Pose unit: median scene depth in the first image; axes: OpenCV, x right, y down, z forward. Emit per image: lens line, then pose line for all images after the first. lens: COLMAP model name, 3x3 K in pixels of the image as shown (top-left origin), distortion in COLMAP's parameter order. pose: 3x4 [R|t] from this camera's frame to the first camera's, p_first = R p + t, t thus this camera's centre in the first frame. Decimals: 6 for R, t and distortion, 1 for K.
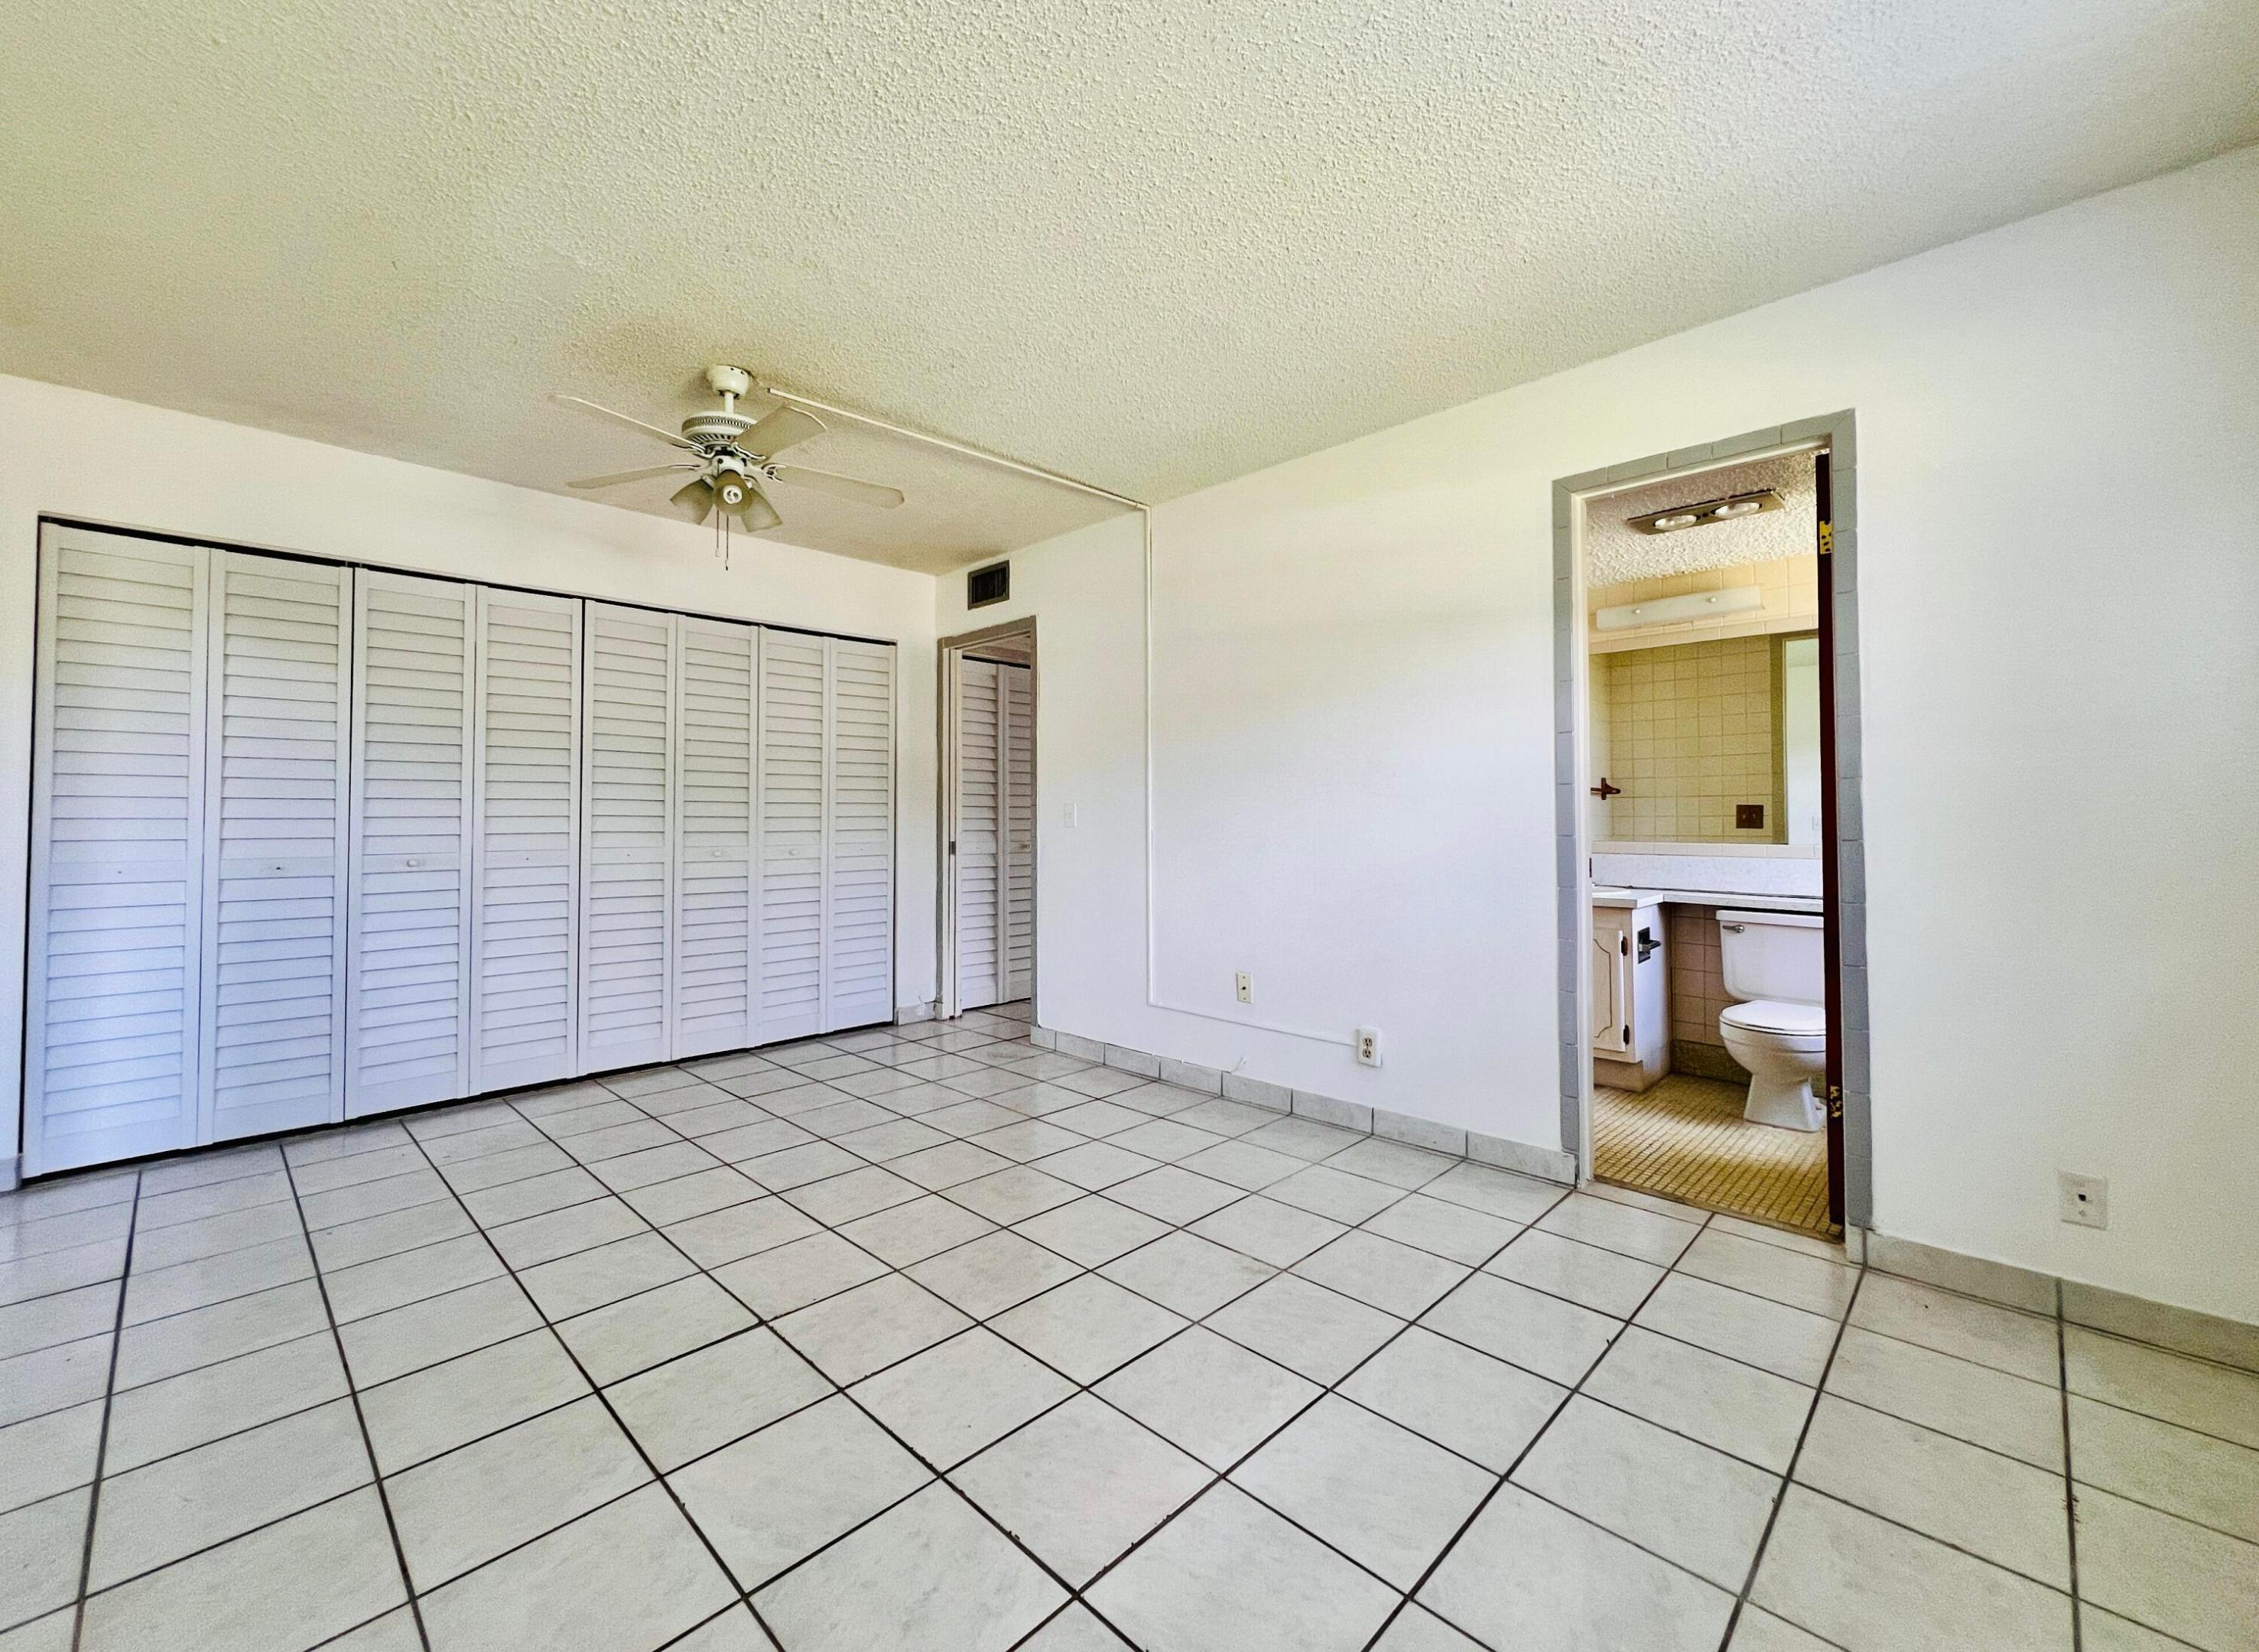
lens RADIAL K [[919.6, 0, 1124.2], [0, 919.6, 808.6], [0, 0, 1]] dist [0.002096, 0.000071]
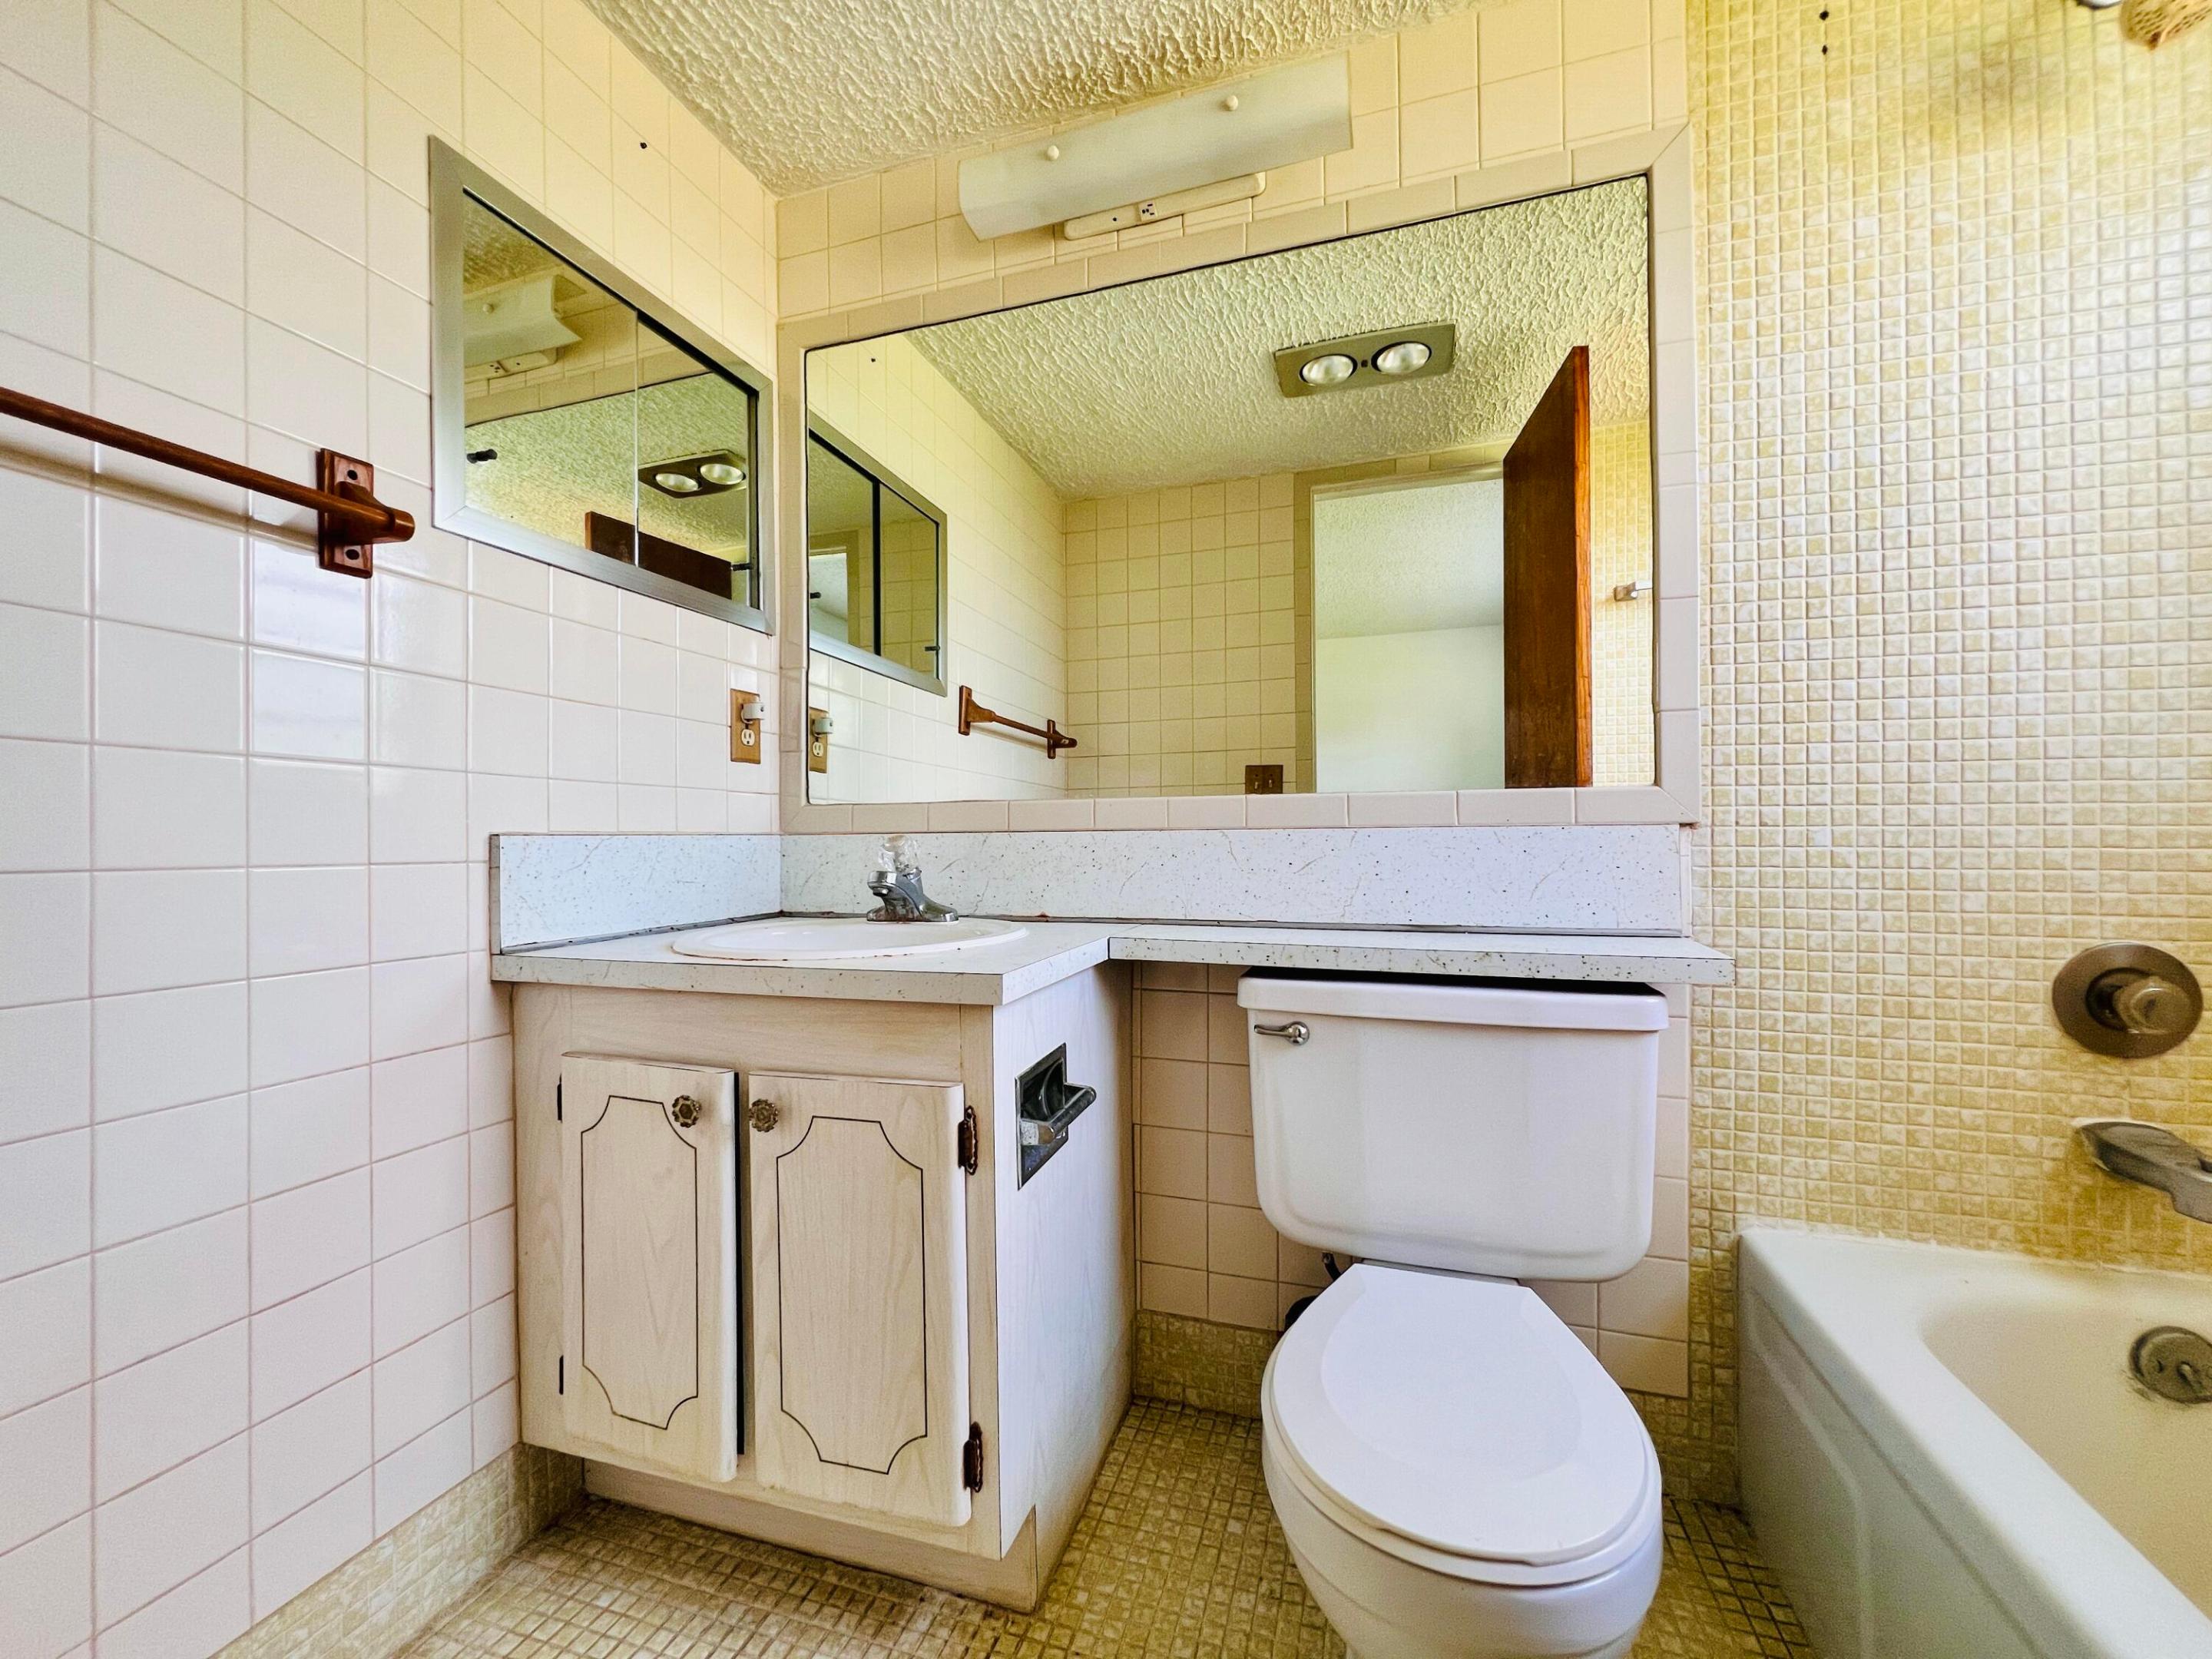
lens RADIAL K [[884.7, 0, 1102.9], [0, 884.7, 838.3], [0, 0, 1]] dist [0.000211, -0.000111]
pose [[0.893986, 0.003268, 0.448082, 0.445992], [-0.007544, 0.999941, 0.007759, 0.055157], [-0.448031, -0.010317, 0.893959, 0.722899]]
